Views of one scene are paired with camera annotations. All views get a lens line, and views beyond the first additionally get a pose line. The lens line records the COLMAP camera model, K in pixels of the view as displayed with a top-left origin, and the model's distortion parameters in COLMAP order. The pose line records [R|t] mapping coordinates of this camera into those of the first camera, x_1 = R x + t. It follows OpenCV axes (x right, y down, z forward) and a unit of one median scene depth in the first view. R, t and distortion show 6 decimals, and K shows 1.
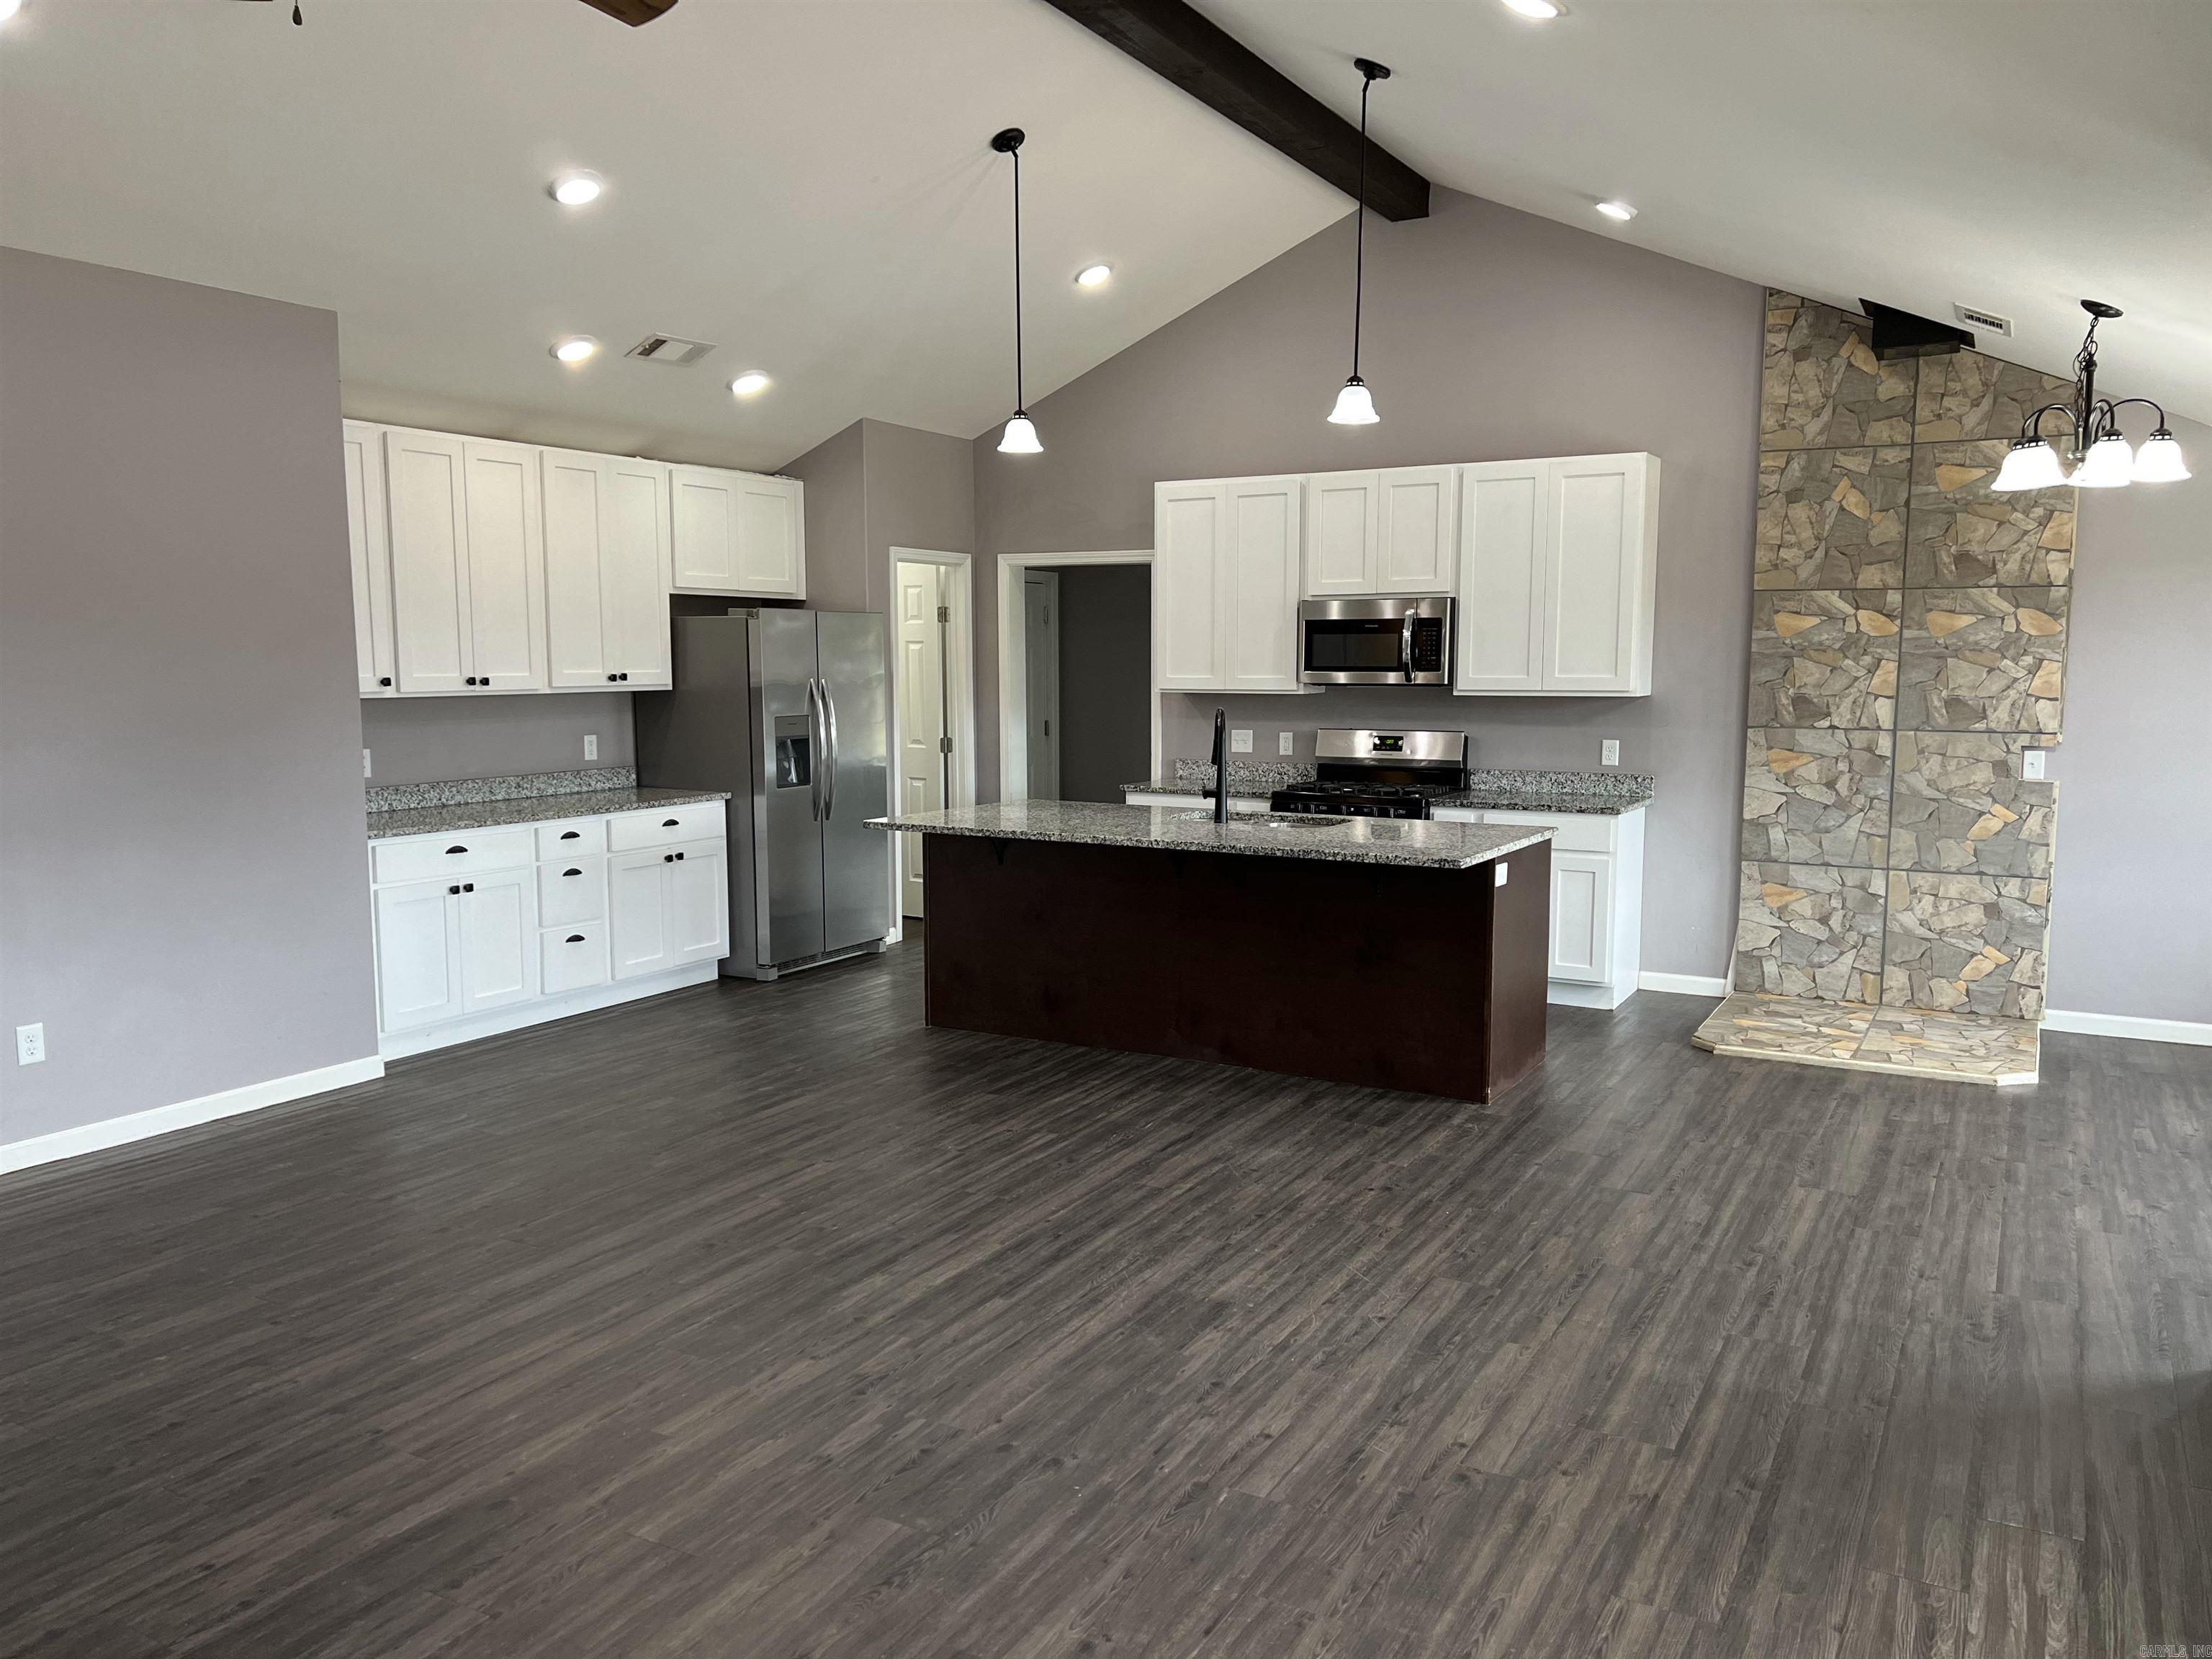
lens RADIAL K [[1669.1, 0, 1097.5], [0, 1669.1, 825.9], [0, 0, 1]] dist [0.078621, -0.115742]
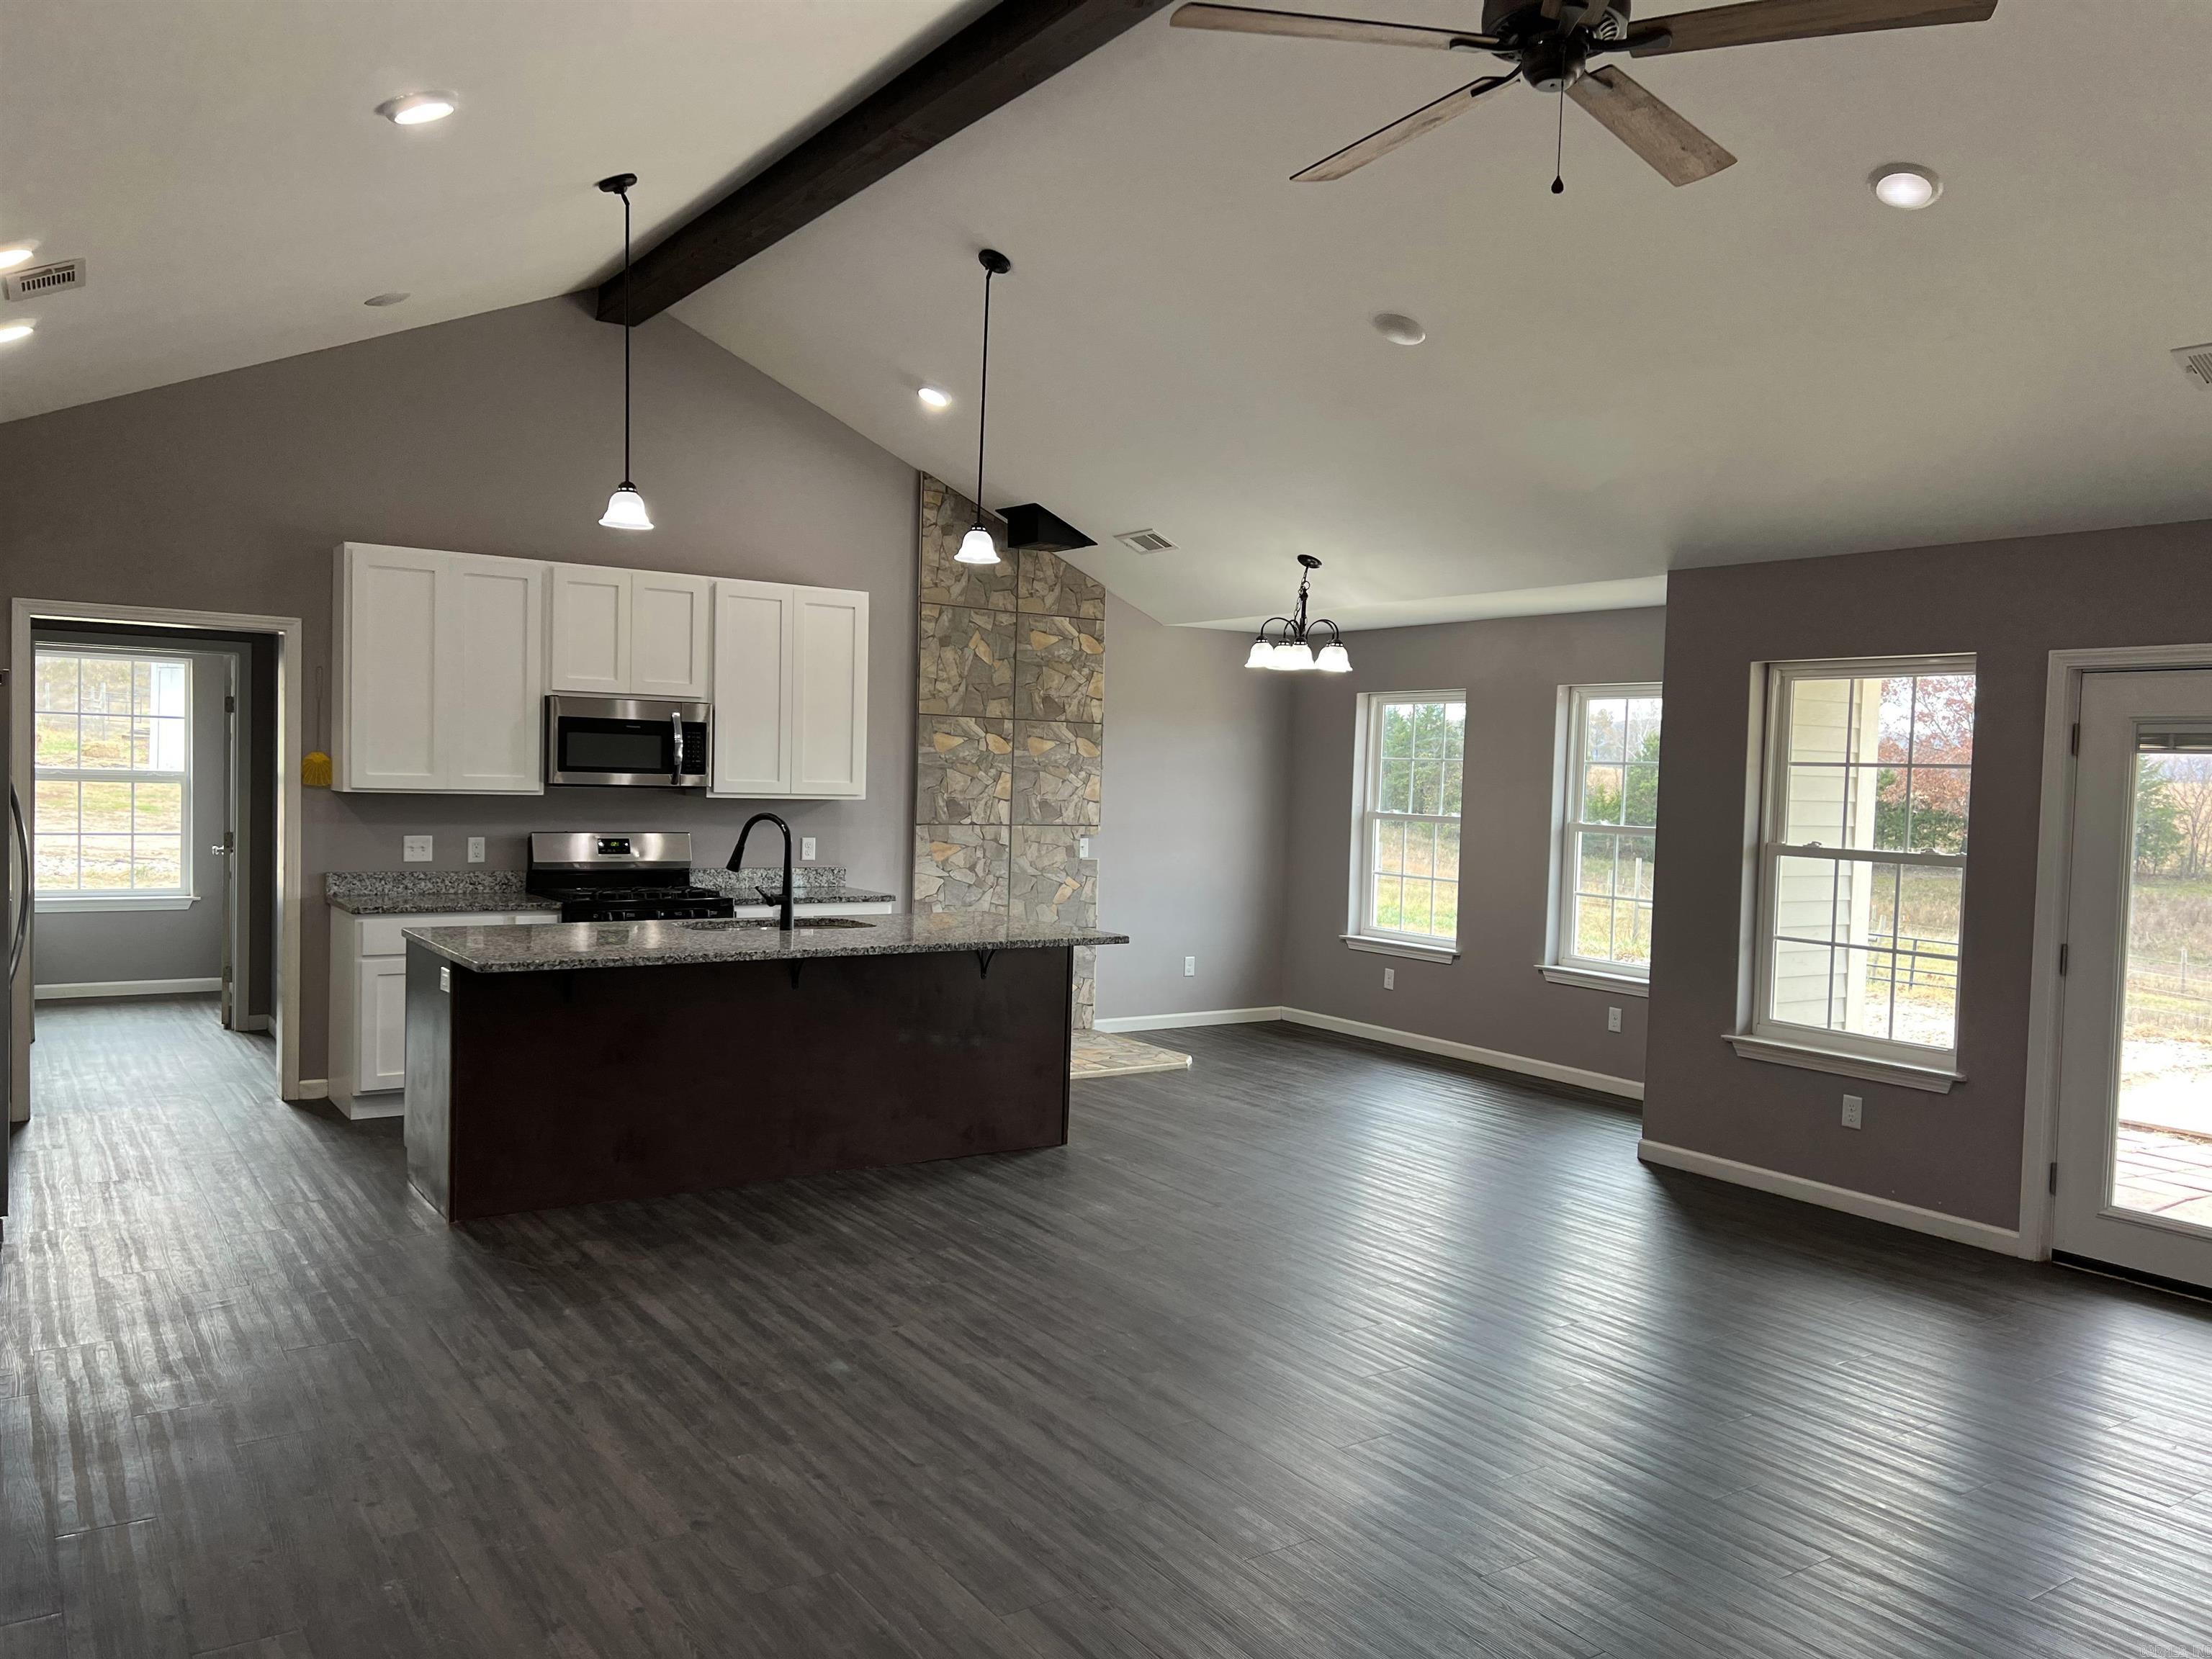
lens RADIAL K [[1642.0, 0, 1121.4], [0, 1642.0, 848.7], [0, 0, 1]] dist [0.080680, -0.083756]
pose [[0.432724, -0.031187, 0.900987, -0.654384], [0.063045, 0.998002, 0.004266, -0.038180], [-0.899319, 0.054956, 0.433825, 0.362587]]
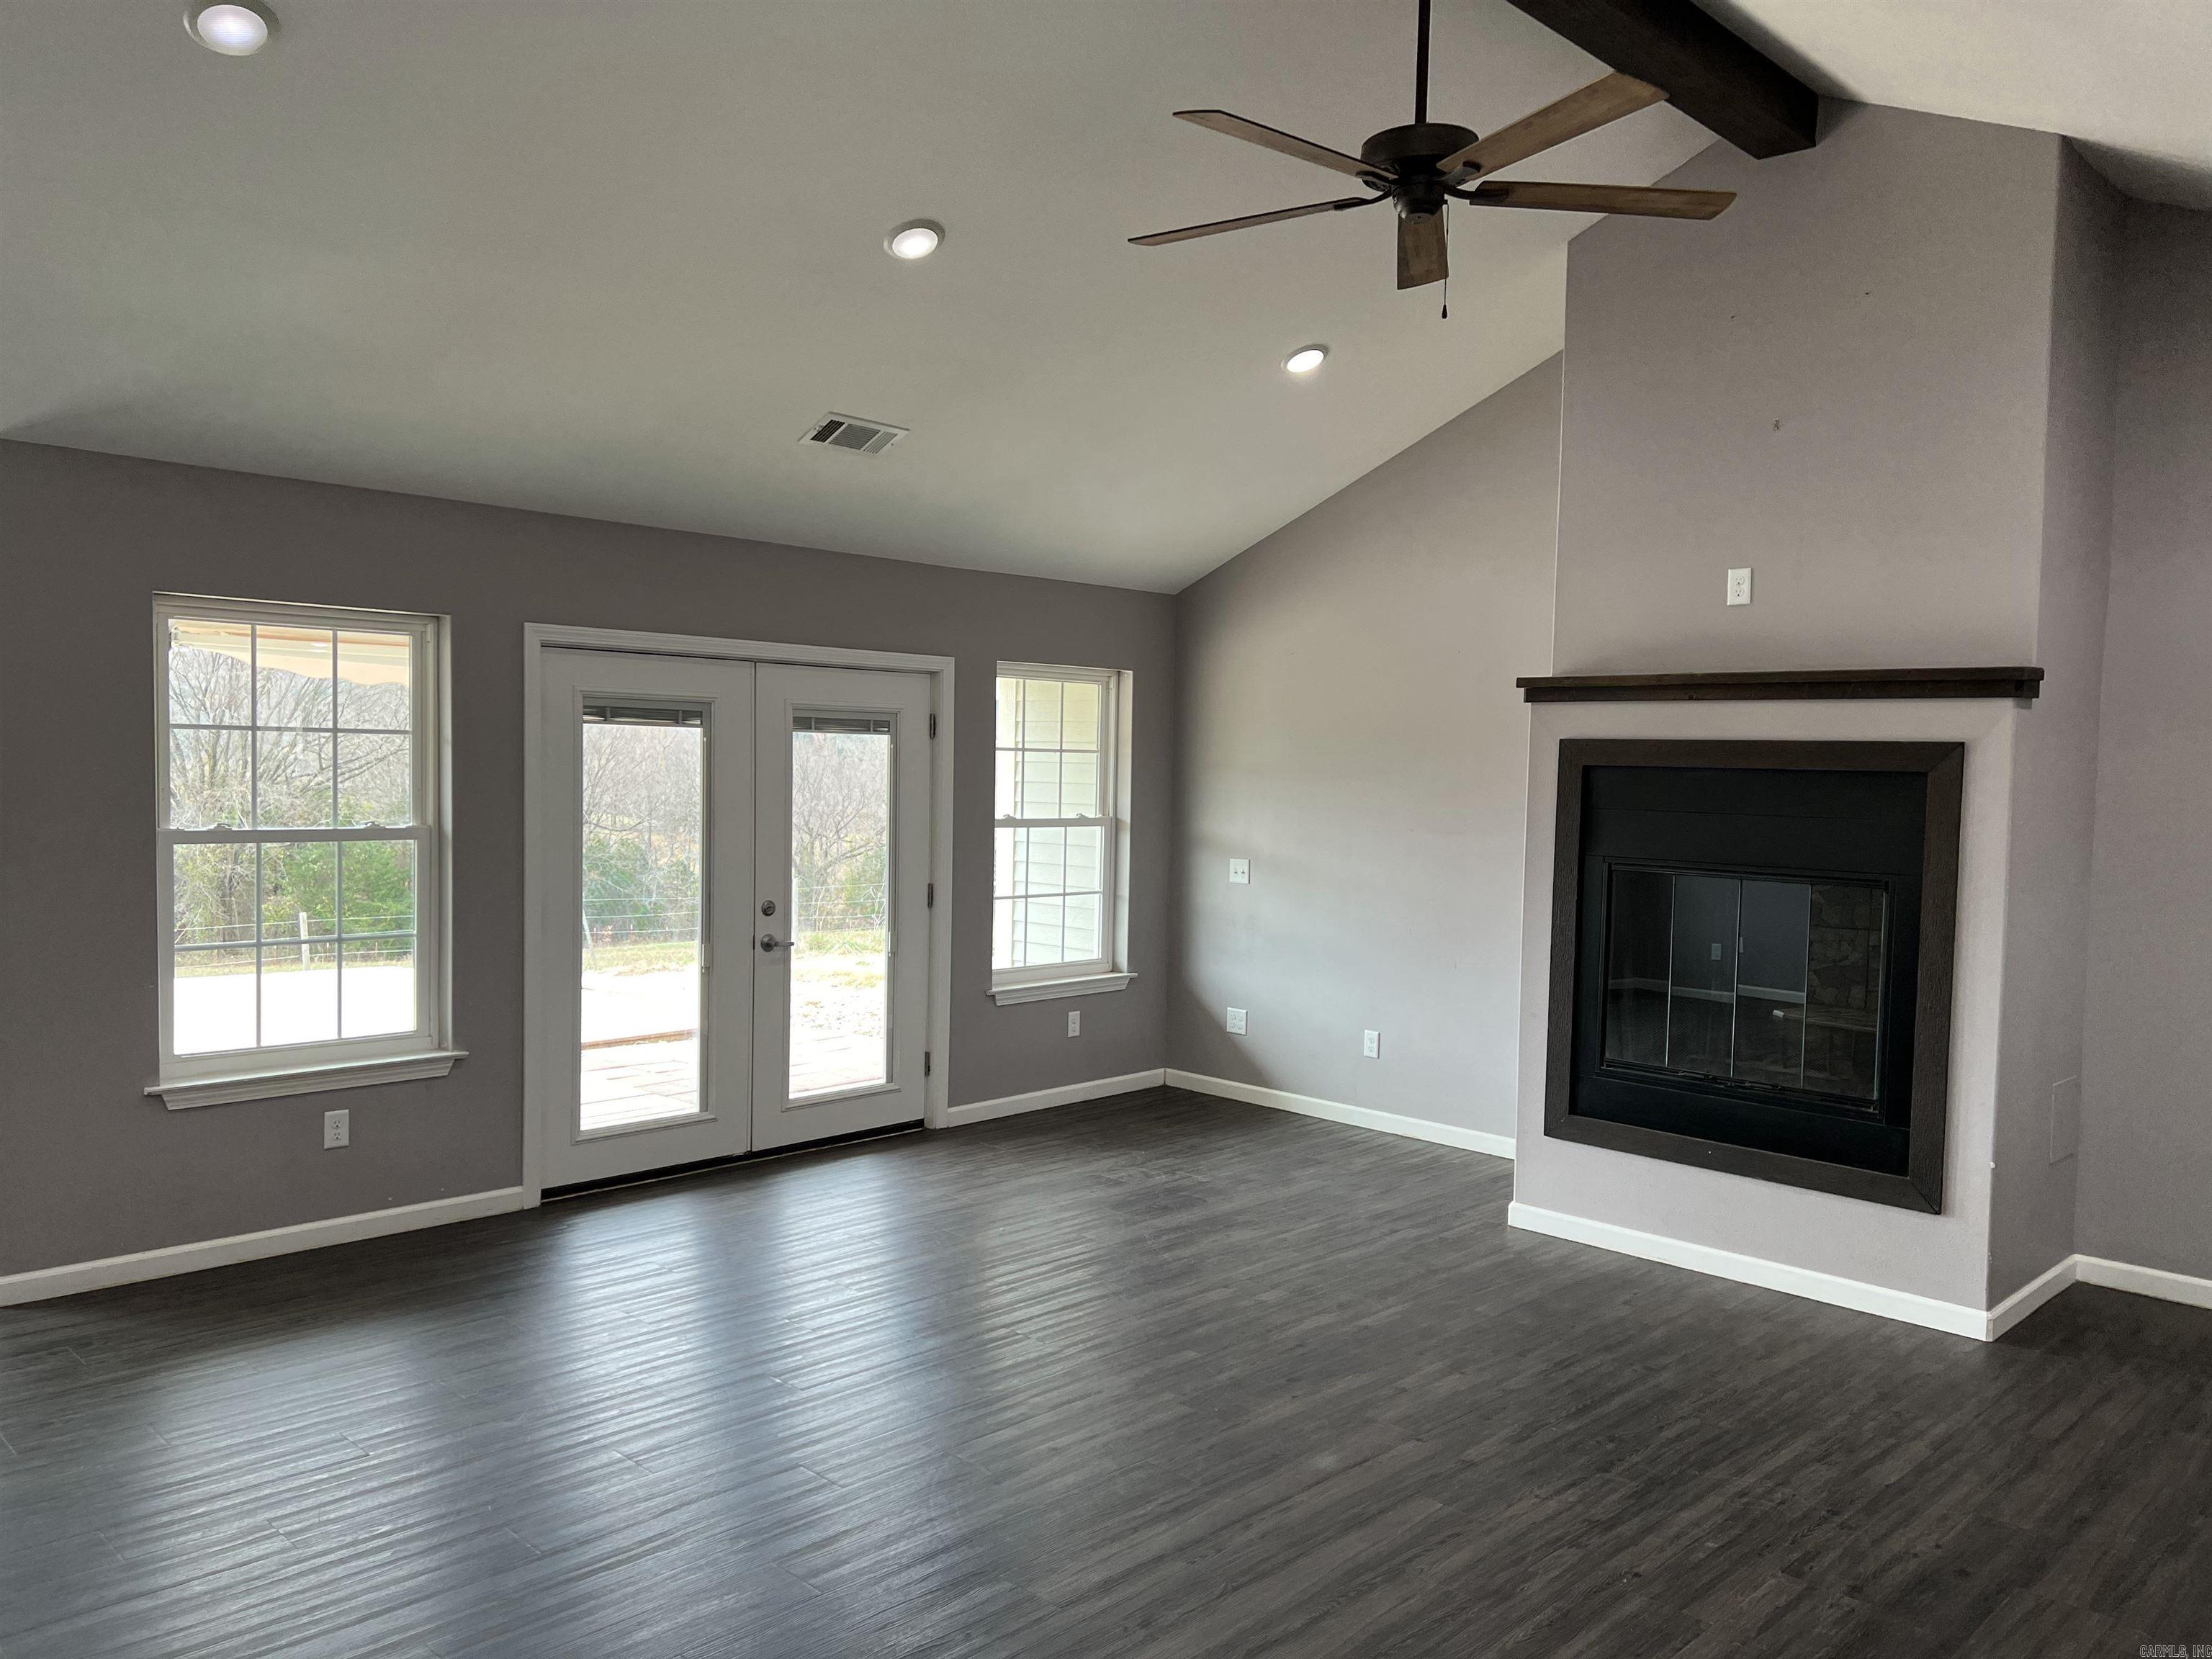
lens RADIAL K [[1642.0, 0, 1121.4], [0, 1642.0, 848.7], [0, 0, 1]] dist [0.080680, -0.083756]
pose [[-0.967752, -0.031337, 0.249948, -0.242364], [0.006900, 0.988562, 0.150655, -0.110779], [-0.251811, 0.147521, -0.956467, 1.017206]]
